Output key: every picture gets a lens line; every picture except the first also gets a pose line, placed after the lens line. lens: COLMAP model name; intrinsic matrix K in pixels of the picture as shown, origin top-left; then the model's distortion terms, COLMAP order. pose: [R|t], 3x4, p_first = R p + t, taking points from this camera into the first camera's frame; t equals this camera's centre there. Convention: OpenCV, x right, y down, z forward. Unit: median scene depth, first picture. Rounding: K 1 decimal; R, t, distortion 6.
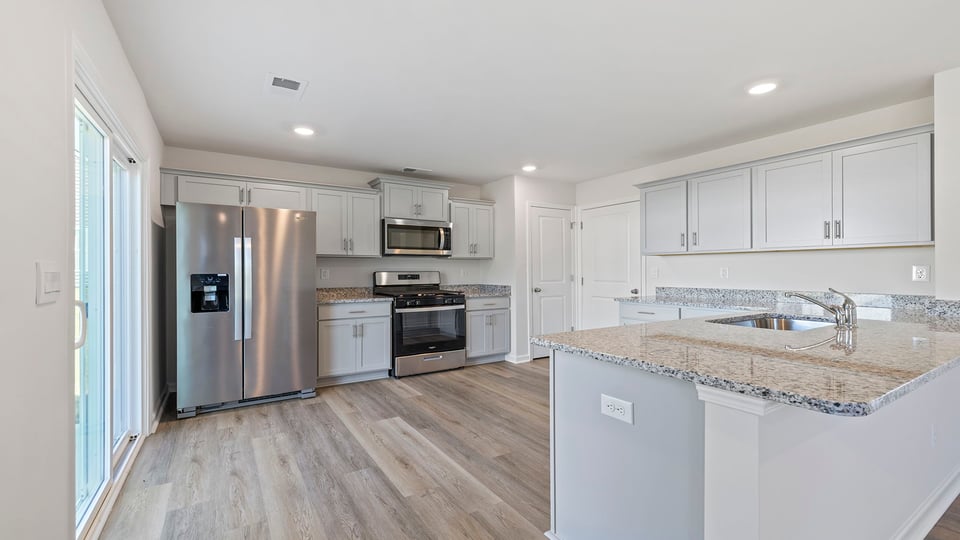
lens RADIAL K [[410.6, 0, 477.2], [0, 410.6, 269.9], [0, 0, 1]] dist [0.000774, 0.000026]
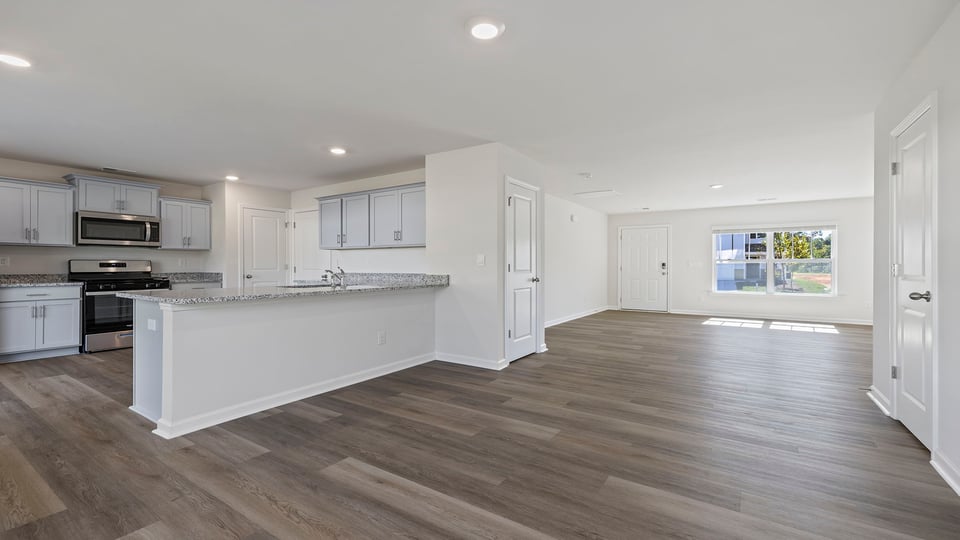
lens RADIAL K [[409.2, 0, 476.8], [0, 409.2, 266.2], [0, 0, 1]] dist [0.001441, 0.000450]
pose [[0.912707, 0.003784, 0.408596, 0.315322], [-0.004250, 0.999991, 0.000232, 0.018049], [-0.408592, -0.001948, 0.912715, -0.463389]]
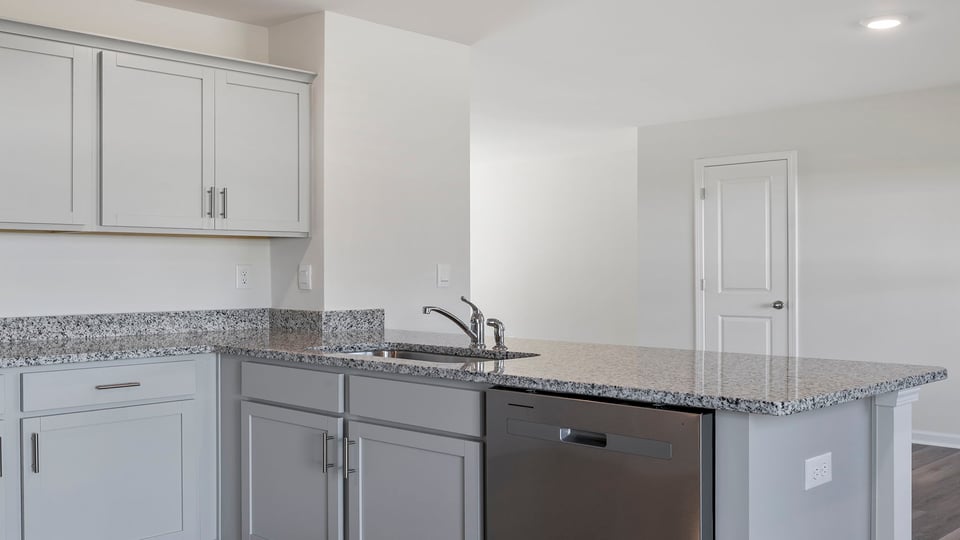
lens RADIAL K [[948.9, 0, 479.8], [0, 948.9, 279.5], [0, 0, 1]] dist [0.000534, 0.006454]
pose [[-0.233704, -0.007137, 0.972282, -0.358594], [0.000425, 0.999972, 0.007442, 0.000738], [-0.972308, 0.002153, -0.233695, 0.638545]]
